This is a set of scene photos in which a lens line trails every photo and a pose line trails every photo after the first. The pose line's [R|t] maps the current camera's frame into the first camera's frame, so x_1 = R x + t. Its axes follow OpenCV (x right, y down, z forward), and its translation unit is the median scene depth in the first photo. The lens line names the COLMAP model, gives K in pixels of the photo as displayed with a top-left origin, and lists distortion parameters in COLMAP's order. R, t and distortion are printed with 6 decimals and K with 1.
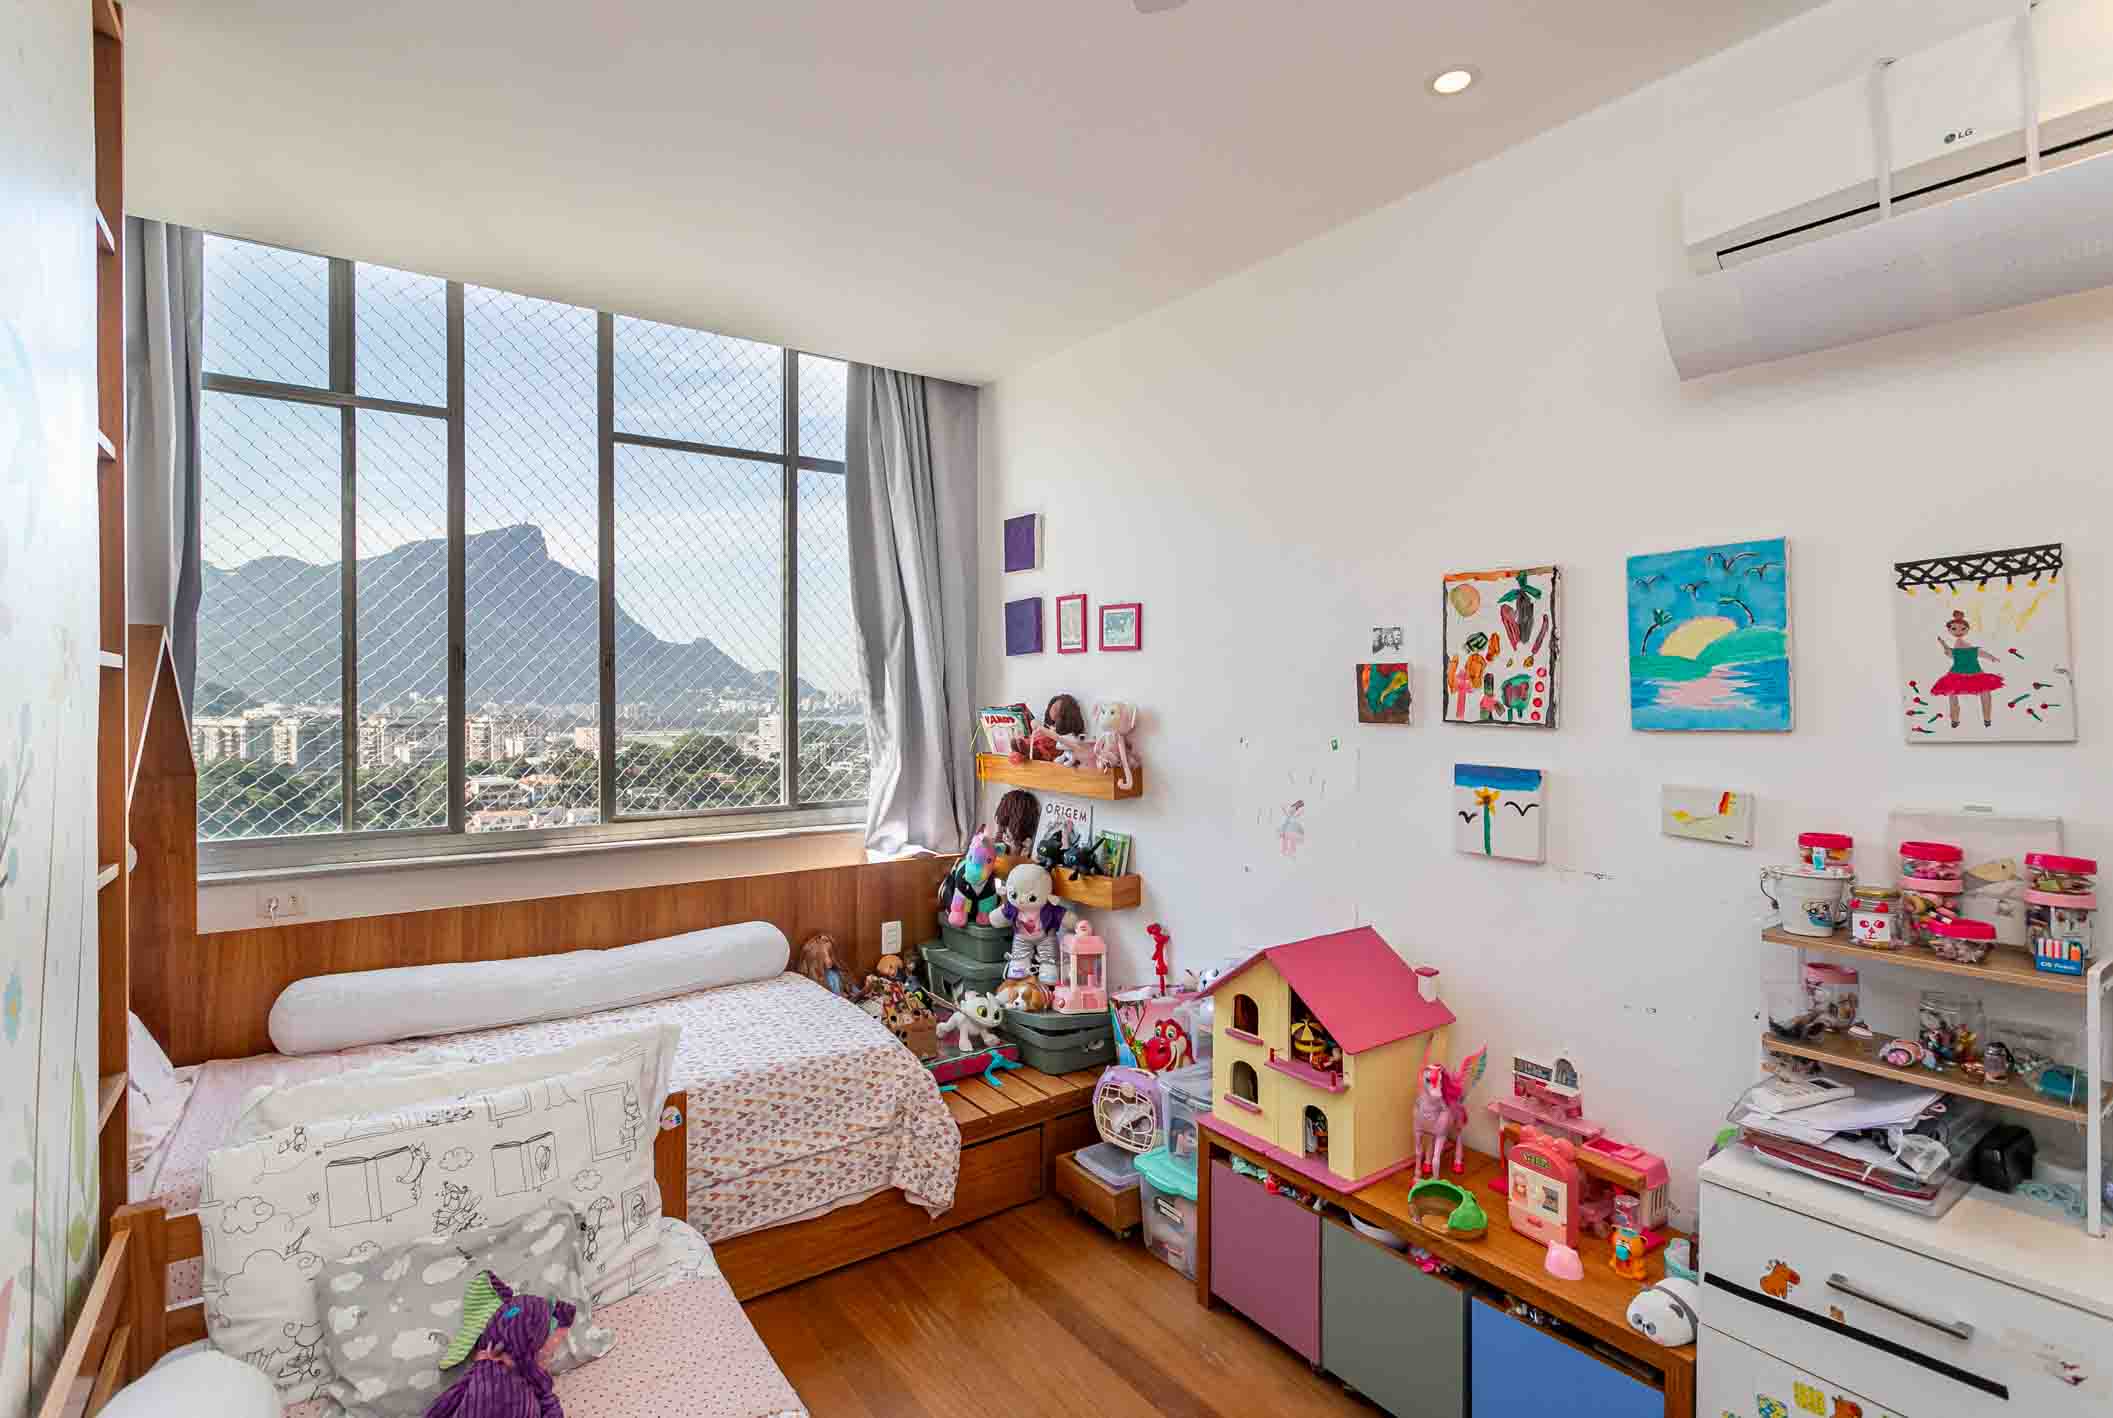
lens RADIAL K [[1021.1, 0, 1051.4], [0, 1021.1, 695.5], [0, 0, 1]] dist [0.001615, 0.000229]
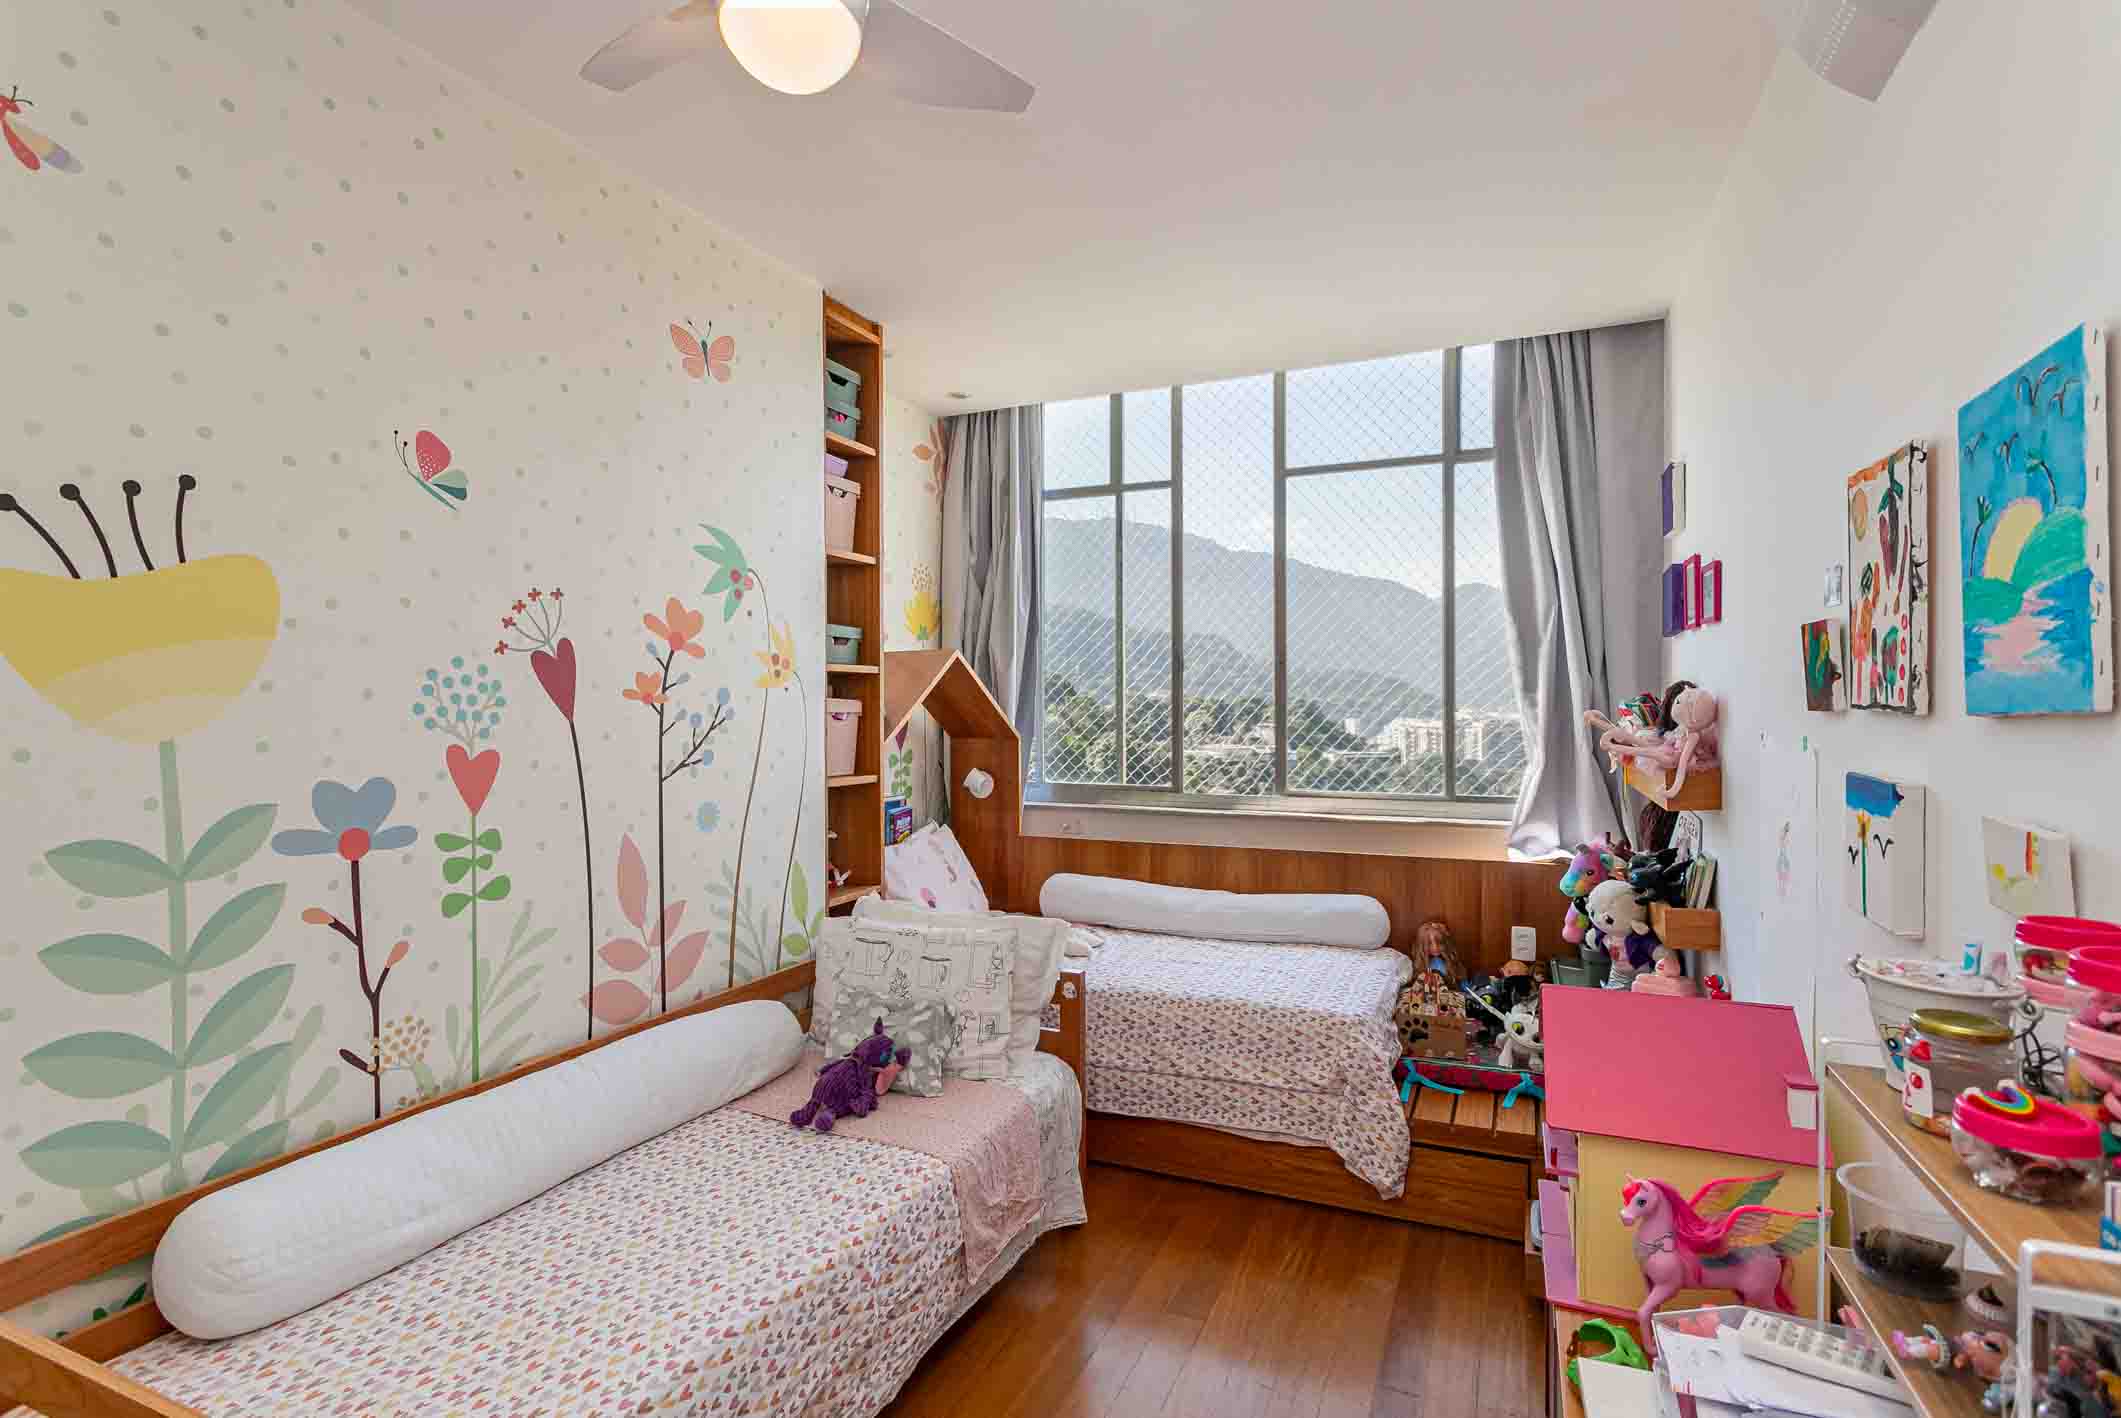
lens RADIAL K [[1015.7, 0, 1062.0], [0, 1015.7, 702.3], [0, 0, 1]] dist [0.003497, 0.001017]
pose [[0.511369, -0.001804, -0.859359, 0.722481], [0.003305, 0.999995, -0.000133, 0.022494], [0.859355, -0.002772, 0.511373, 0.261145]]
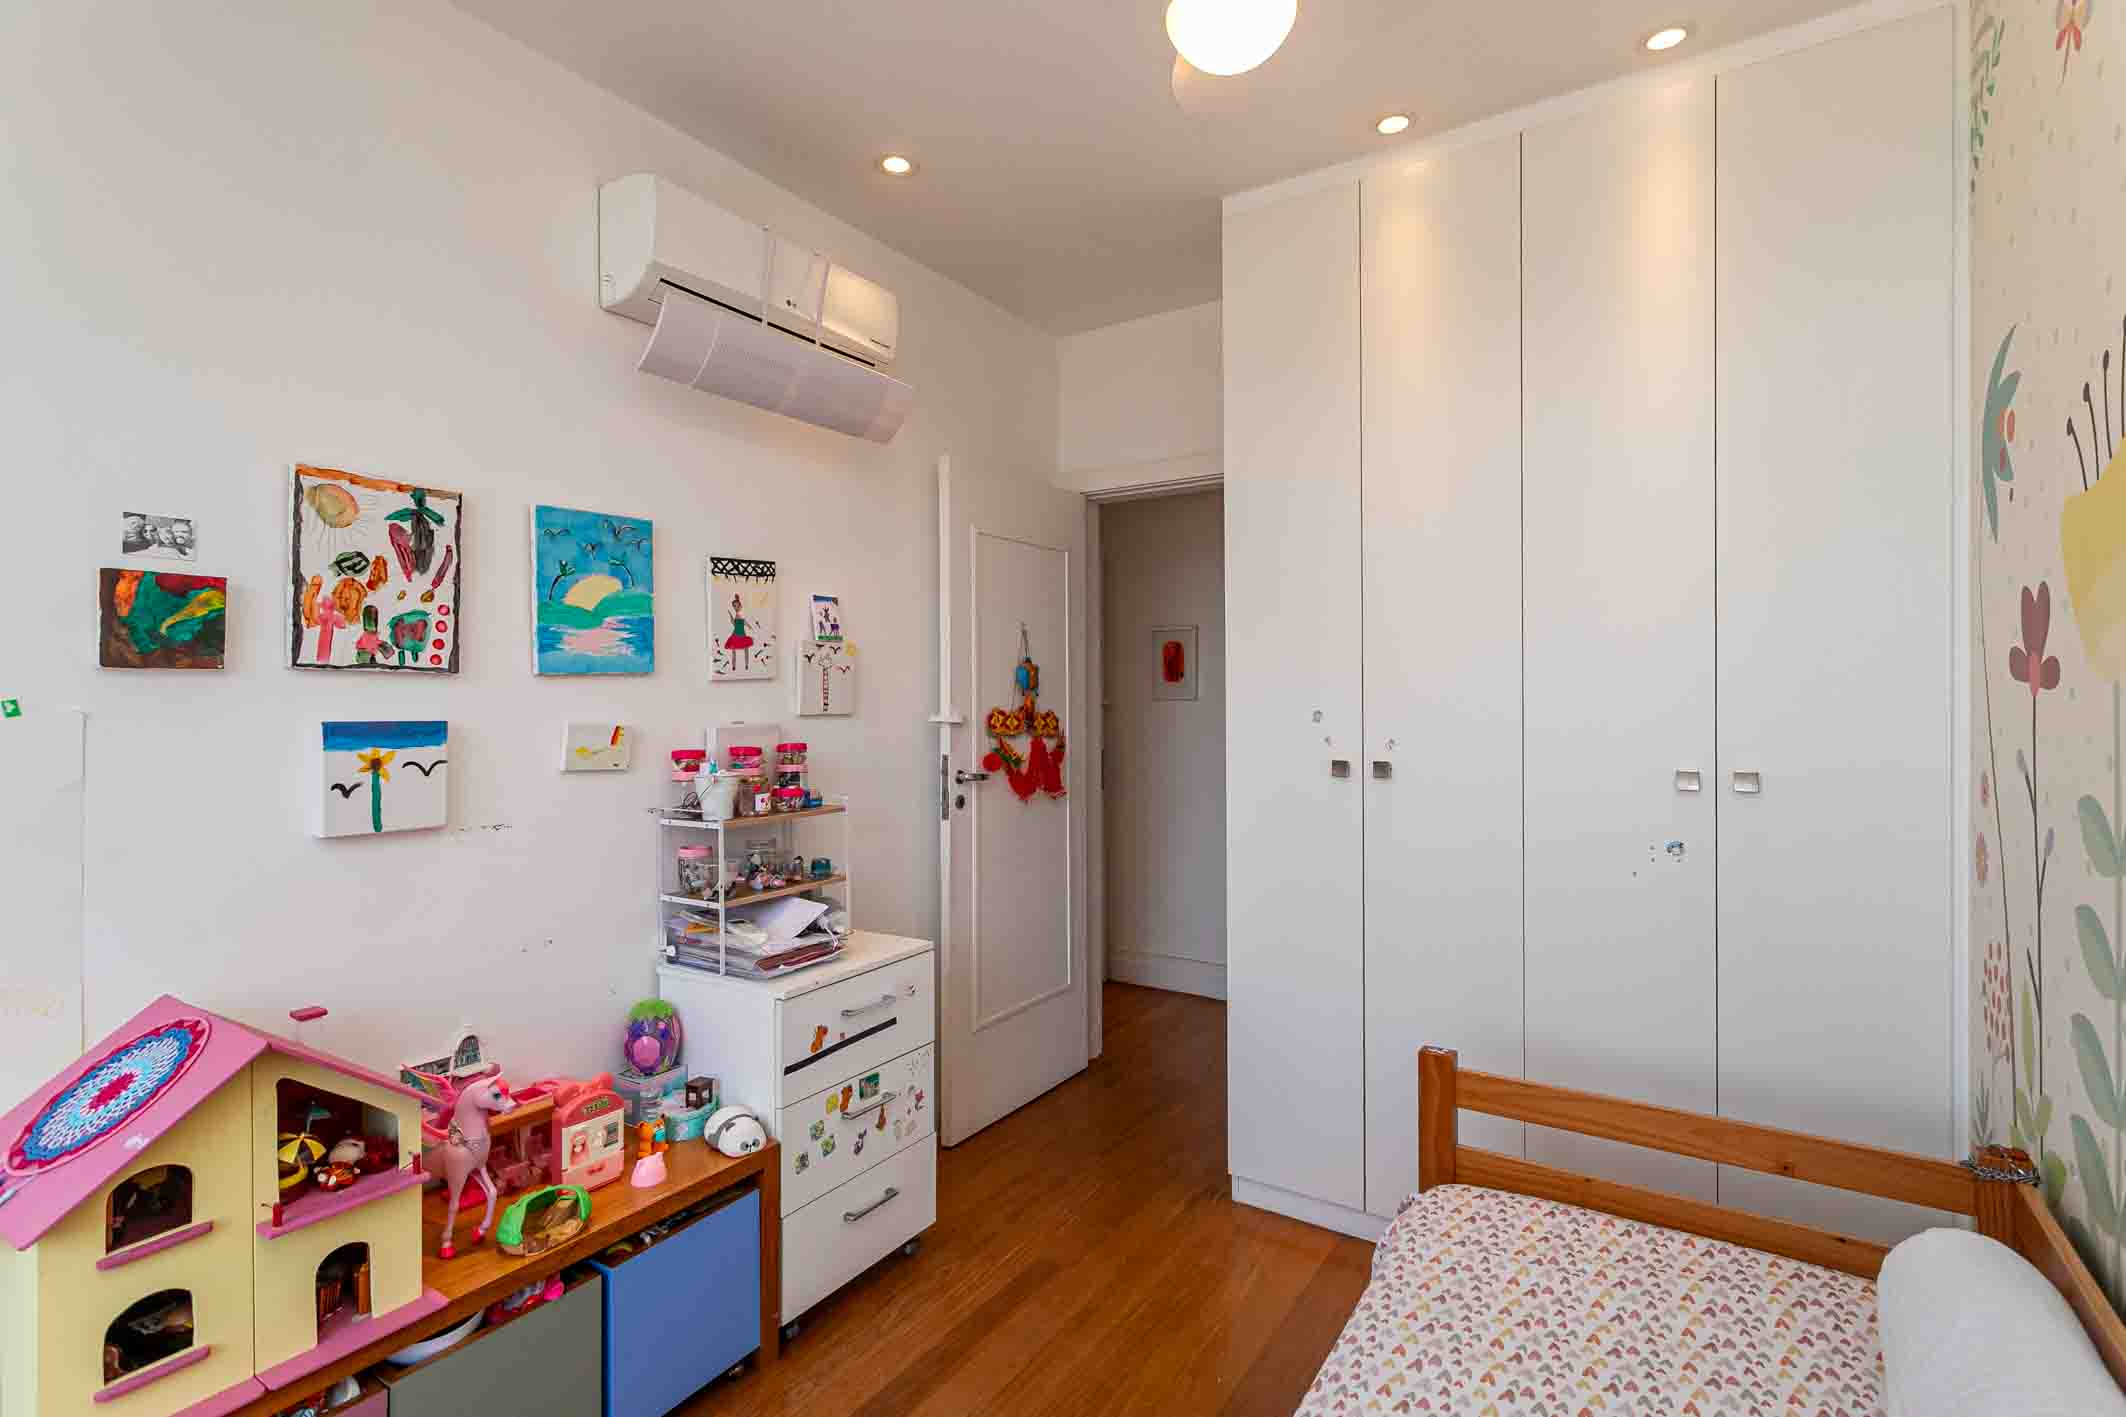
lens RADIAL K [[1018.1, 0, 1064.5], [0, 1018.1, 701.8], [0, 0, 1]] dist [0.003497, 0.001017]
pose [[-0.376812, -0.001752, 0.926288, -0.521495], [0.005999, 0.999973, 0.004331, 0.054290], [-0.926270, 0.007189, -0.376792, 0.815266]]
